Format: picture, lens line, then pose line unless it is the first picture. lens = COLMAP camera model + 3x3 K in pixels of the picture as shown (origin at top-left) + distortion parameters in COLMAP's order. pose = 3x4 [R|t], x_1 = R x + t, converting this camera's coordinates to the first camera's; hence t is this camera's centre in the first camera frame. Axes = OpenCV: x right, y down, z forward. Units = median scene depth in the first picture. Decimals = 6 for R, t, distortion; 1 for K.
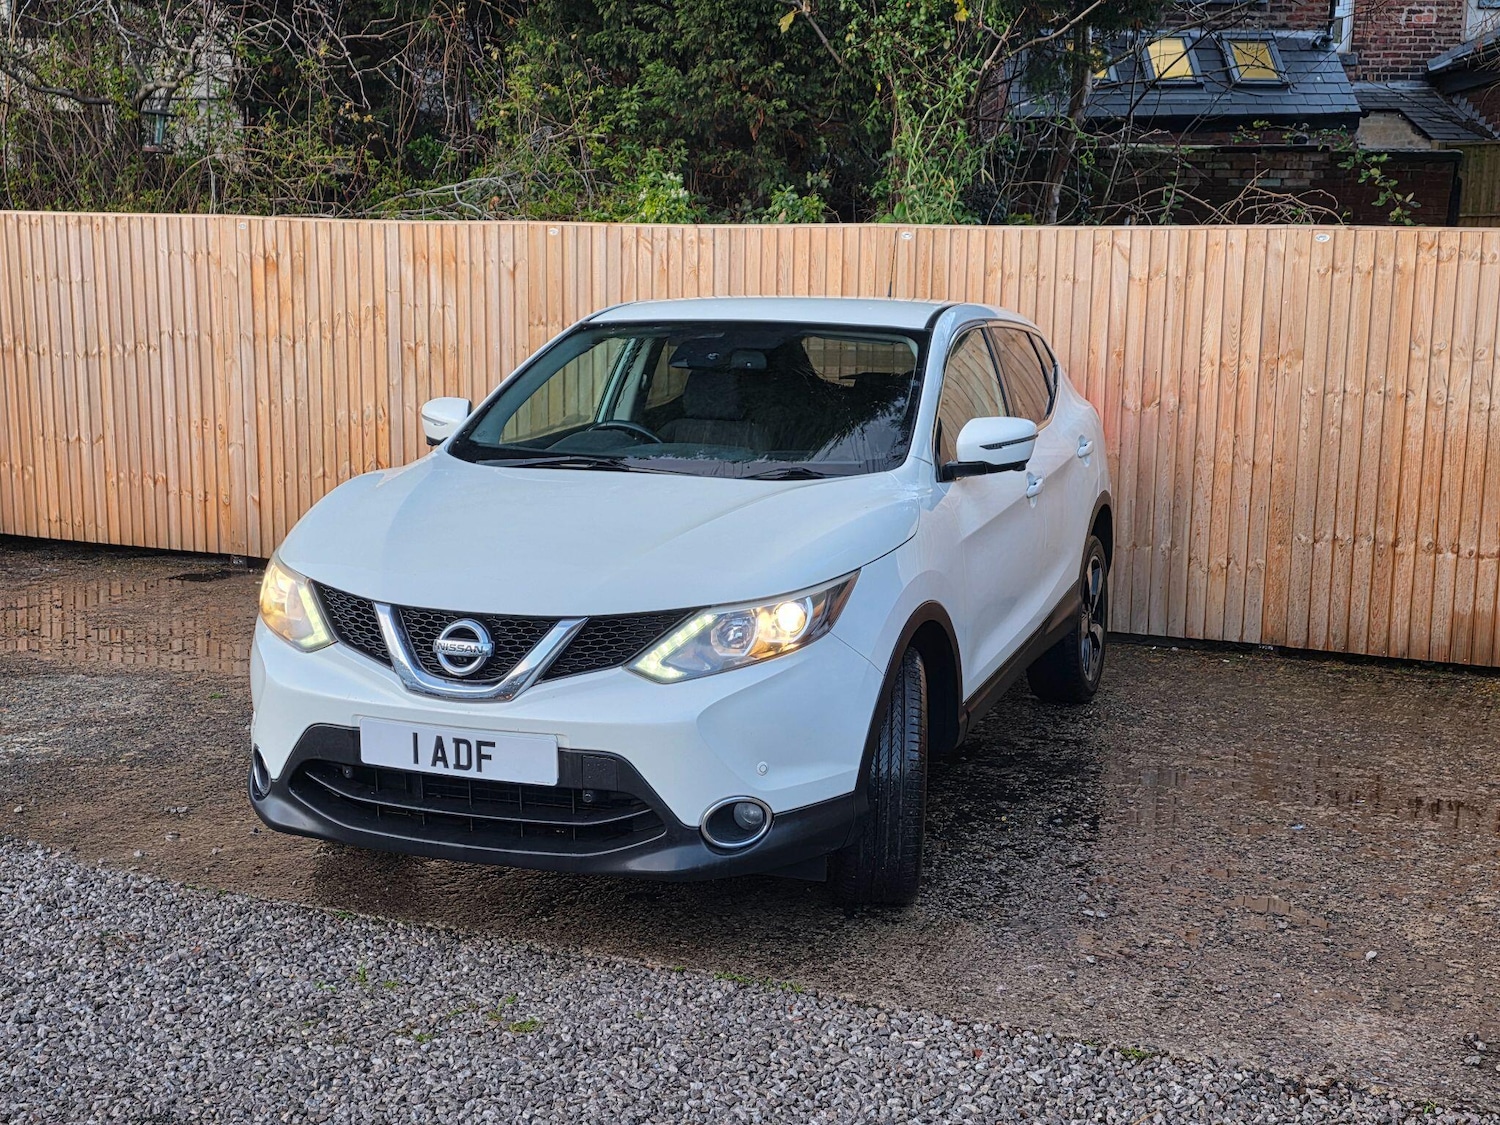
lens RADIAL K [[1948.9, 0, 768.5], [0, 1948.9, 543.5], [0, 0, 1]] dist [0.163048, -0.351528]
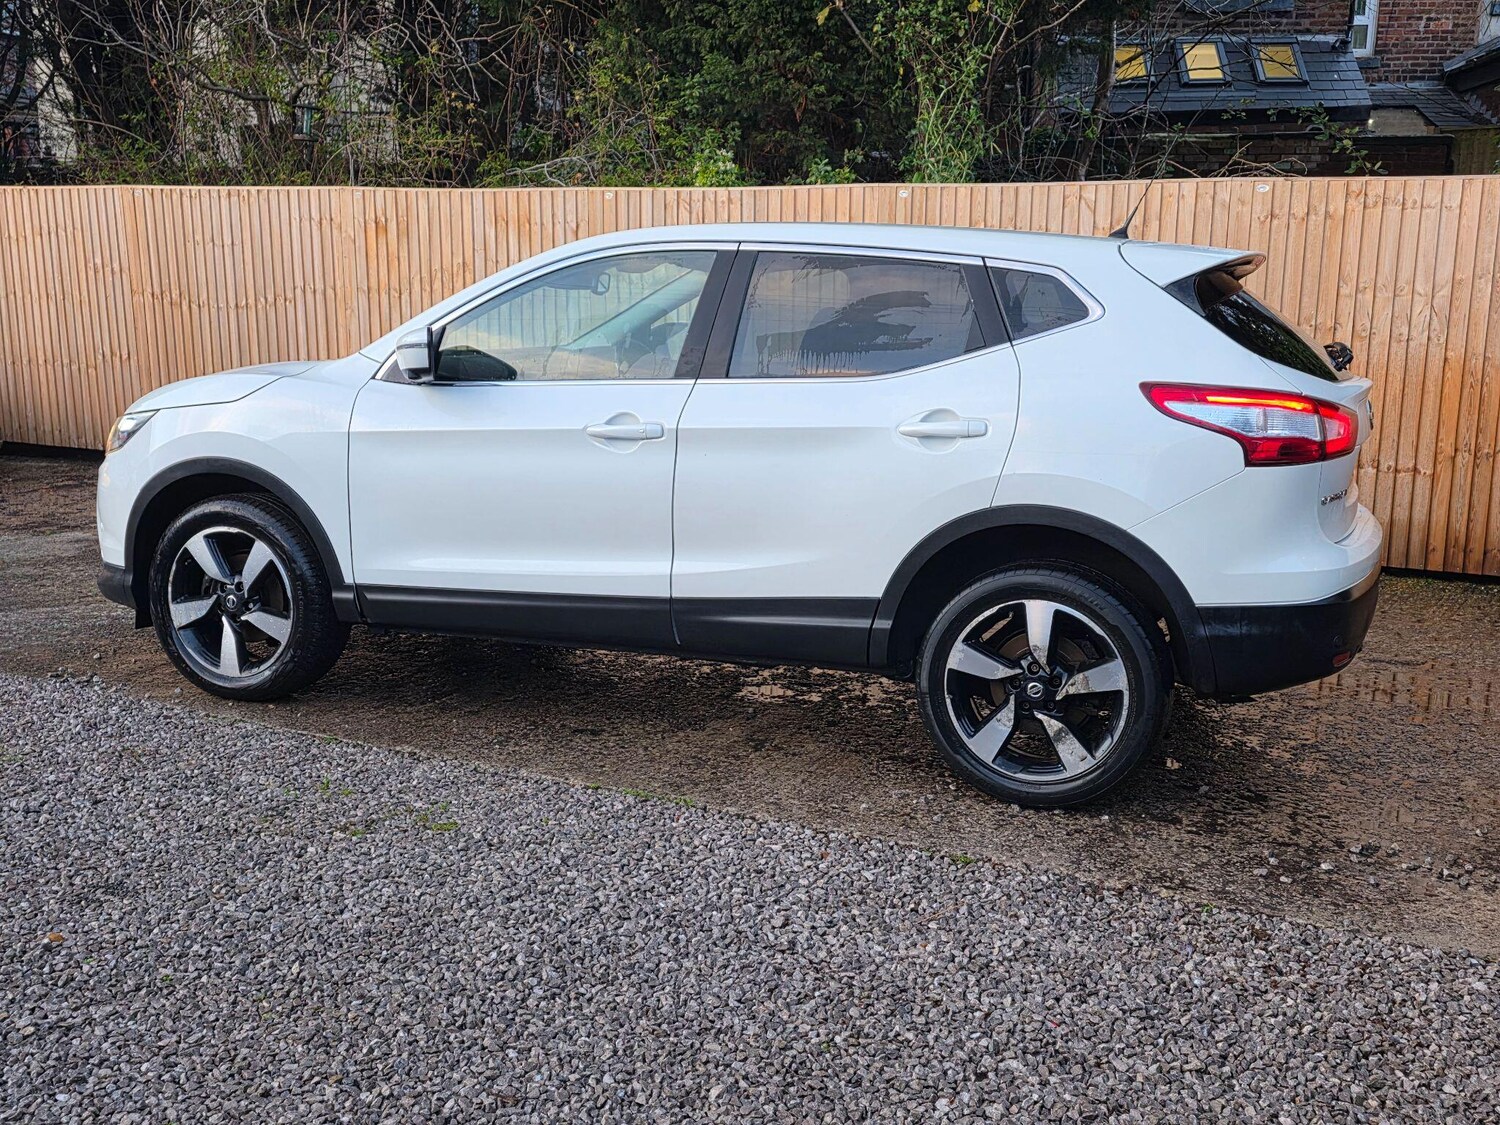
lens RADIAL K [[1633.1, 0, 767.8], [0, 1633.1, 566.8], [0, 0, 1]] dist [0.149351, -0.258152]
pose [[0.996611, 0.010693, -0.081561, 0.066515], [-0.007509, 0.999201, 0.039248, 0.022796], [0.081916, -0.038503, 0.995895, 0.018834]]
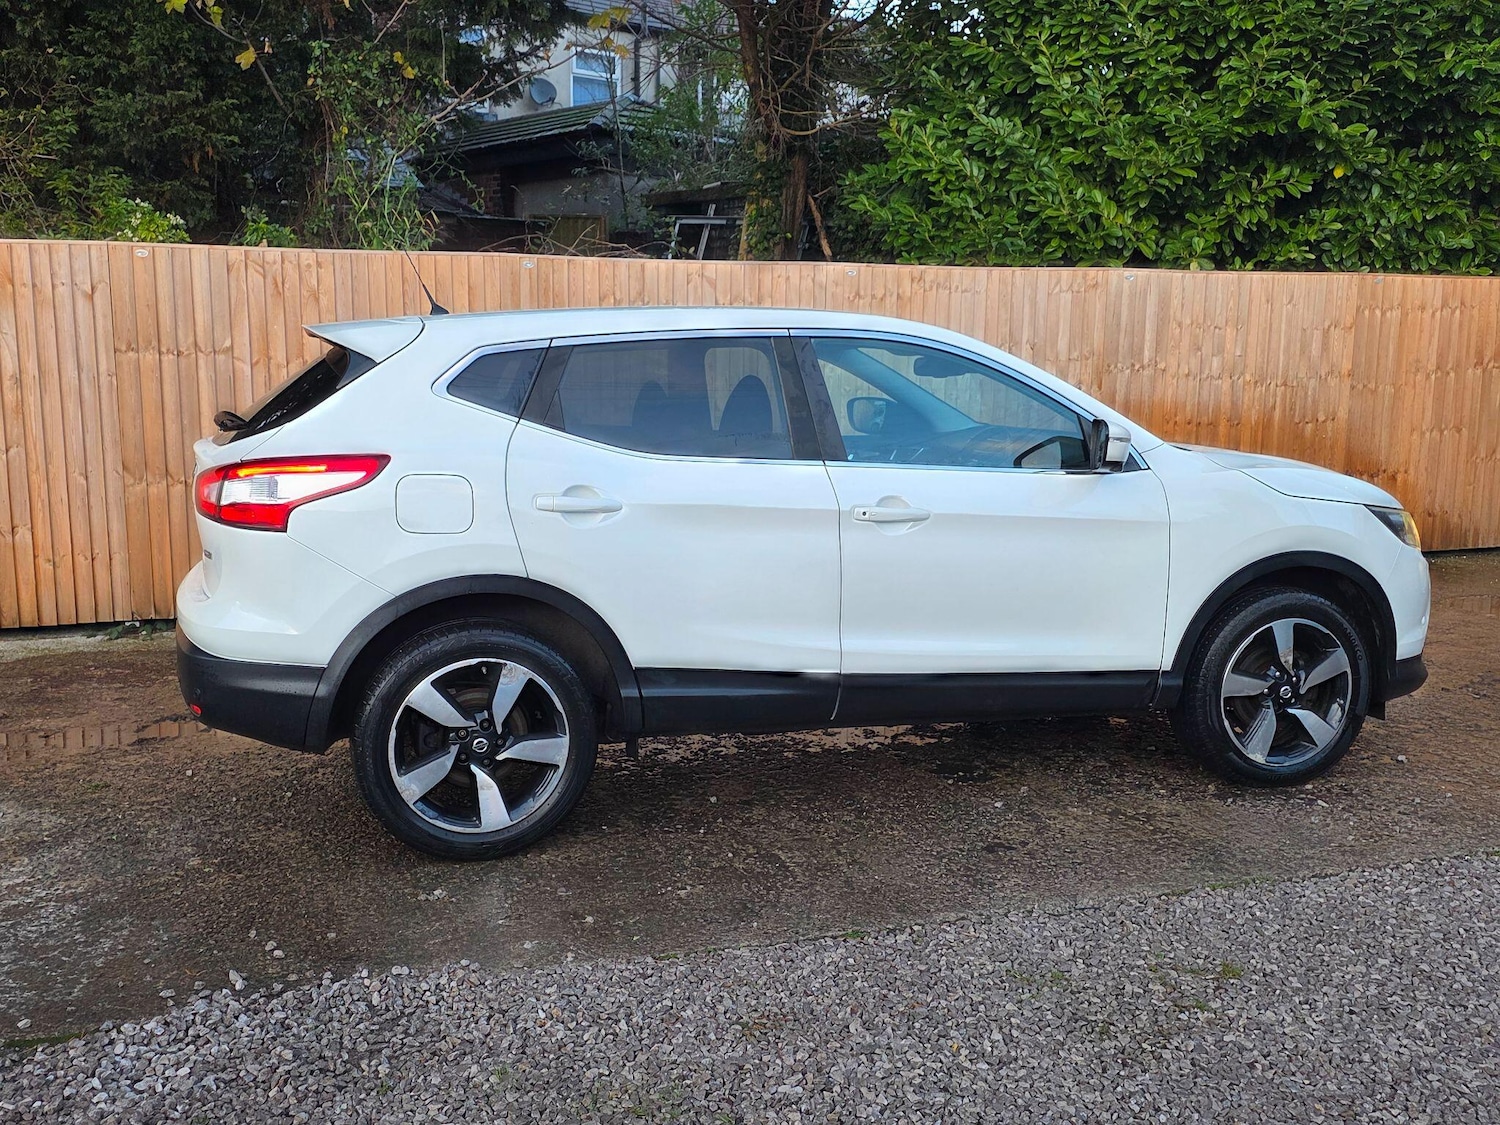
lens RADIAL K [[1460.6, 0, 779.4], [0, 1460.6, 559.2], [0, 0, 1]] dist [0.117048, -0.164163]
pose [[0.744088, -0.114439, 0.658207, -0.367616], [0.100343, 0.993187, 0.059244, -0.022190], [-0.660503, 0.021964, 0.750502, 0.249921]]
